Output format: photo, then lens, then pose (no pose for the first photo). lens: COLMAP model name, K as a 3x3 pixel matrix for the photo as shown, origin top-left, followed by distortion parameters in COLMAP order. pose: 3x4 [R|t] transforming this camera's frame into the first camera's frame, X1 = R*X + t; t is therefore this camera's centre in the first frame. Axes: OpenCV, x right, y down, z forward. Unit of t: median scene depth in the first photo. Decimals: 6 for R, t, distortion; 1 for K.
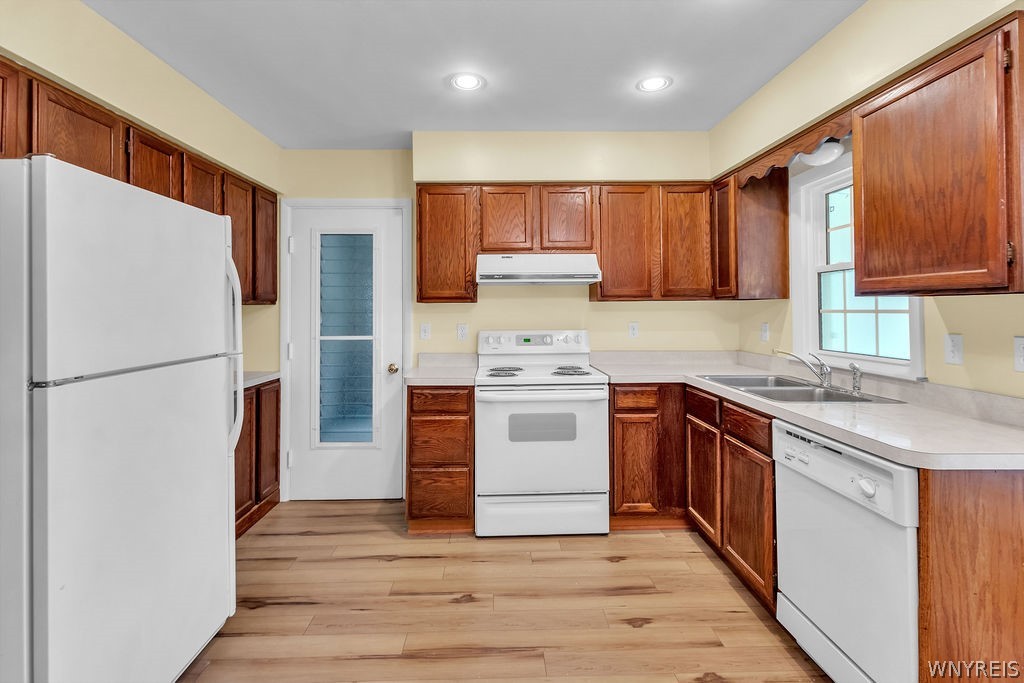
lens RADIAL K [[483.0, 0, 510.1], [0, 483.0, 305.2], [0, 0, 1]] dist [0.001687, -0.000114]
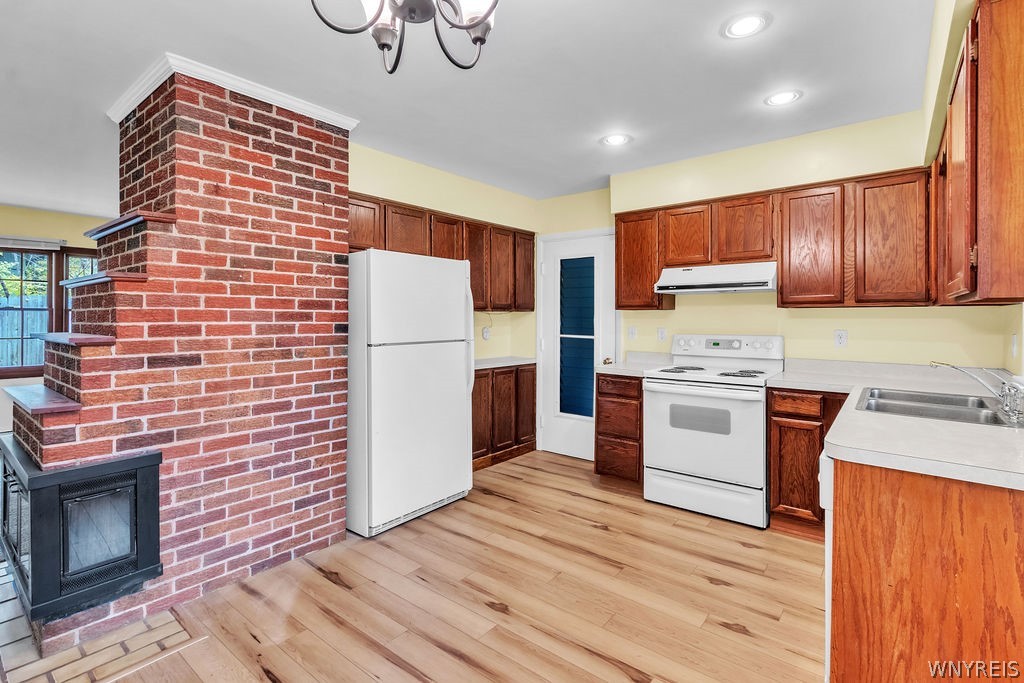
lens RADIAL K [[477.4, 0, 509.2], [0, 477.4, 327.5], [0, 0, 1]] dist [0.000808, -0.000566]
pose [[0.762616, 0.021269, -0.646501, 0.448971], [0.000065, 0.999457, 0.032959, -0.000263], [0.646851, -0.025177, 0.762201, -0.143851]]
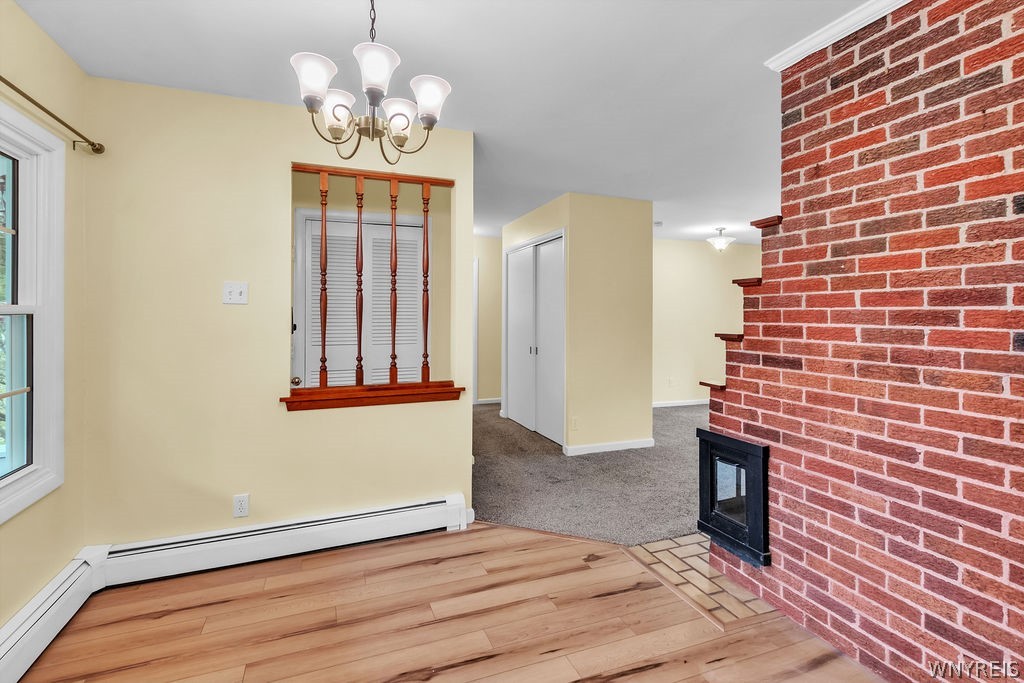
lens RADIAL K [[480.0, 0, 502.2], [0, 480.0, 320.0], [0, 0, 1]] dist [0.000128, 0.000124]
pose [[-0.942928, 0.004431, -0.332967, 0.220356], [0.003983, 0.999990, 0.002028, 0.008226], [0.332973, 0.000586, -0.942936, 0.652192]]
